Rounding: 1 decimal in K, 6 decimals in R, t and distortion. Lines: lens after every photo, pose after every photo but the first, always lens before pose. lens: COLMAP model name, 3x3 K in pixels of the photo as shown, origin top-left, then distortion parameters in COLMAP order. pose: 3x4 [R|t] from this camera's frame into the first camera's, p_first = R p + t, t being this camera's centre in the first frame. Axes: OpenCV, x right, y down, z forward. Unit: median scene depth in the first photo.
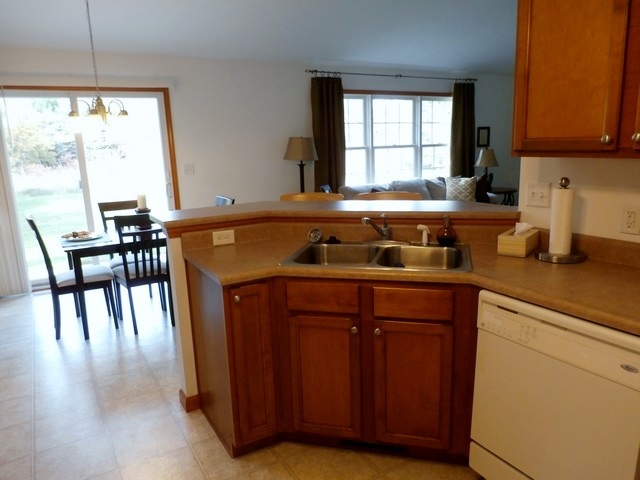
lens RADIAL K [[482.3, 0, 319.1], [0, 482.3, 239.6], [0, 0, 1]] dist [-0.018006, 0.010097]
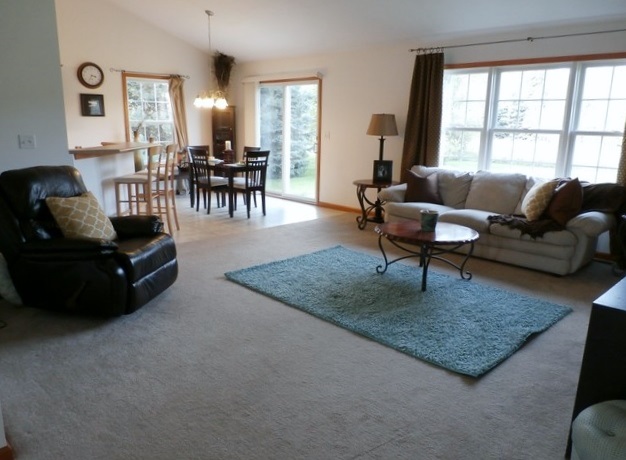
lens RADIAL K [[471.8, 0, 317.5], [0, 471.8, 228.6], [0, 0, 1]] dist [-0.018006, 0.010097]
pose [[0.246866, 0.257804, -0.934128, 0.927558], [-0.214809, 0.954539, 0.206668, -0.143654], [0.944941, 0.149640, 0.291022, 0.547137]]
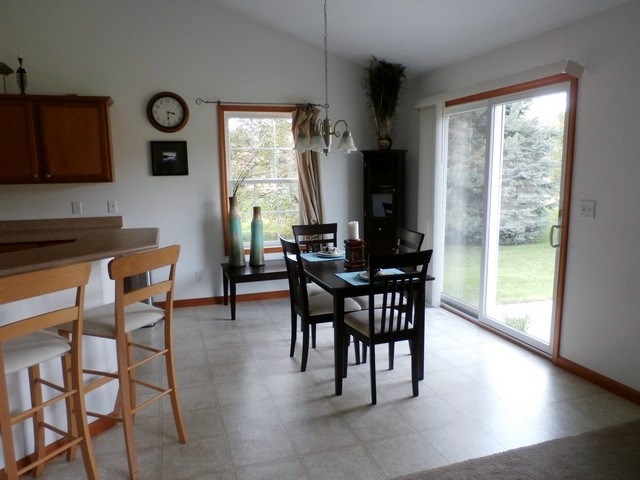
lens RADIAL K [[482.3, 0, 315.5], [0, 482.3, 240.9], [0, 0, 1]] dist [-0.018006, 0.010097]
pose [[-0.218806, 0.189315, -0.957227, 0.317214], [-0.167954, 0.959050, 0.228067, -0.162756], [0.961205, 0.210673, -0.178050, 0.702302]]
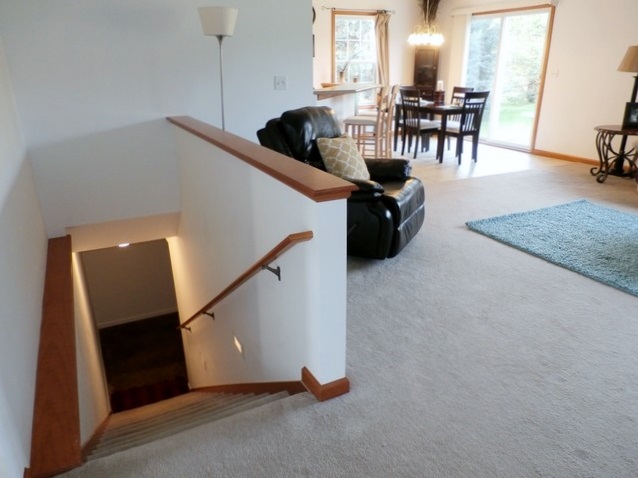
lens RADIAL K [[480.8, 0, 331.8], [0, 480.8, 231.1], [0, 0, 1]] dist [-0.018006, 0.010097]
pose [[-0.046555, 0.373084, -0.926629, 0.900175], [-0.184823, 0.908401, 0.375031, -0.116422], [0.981669, 0.188722, 0.026664, 0.435880]]
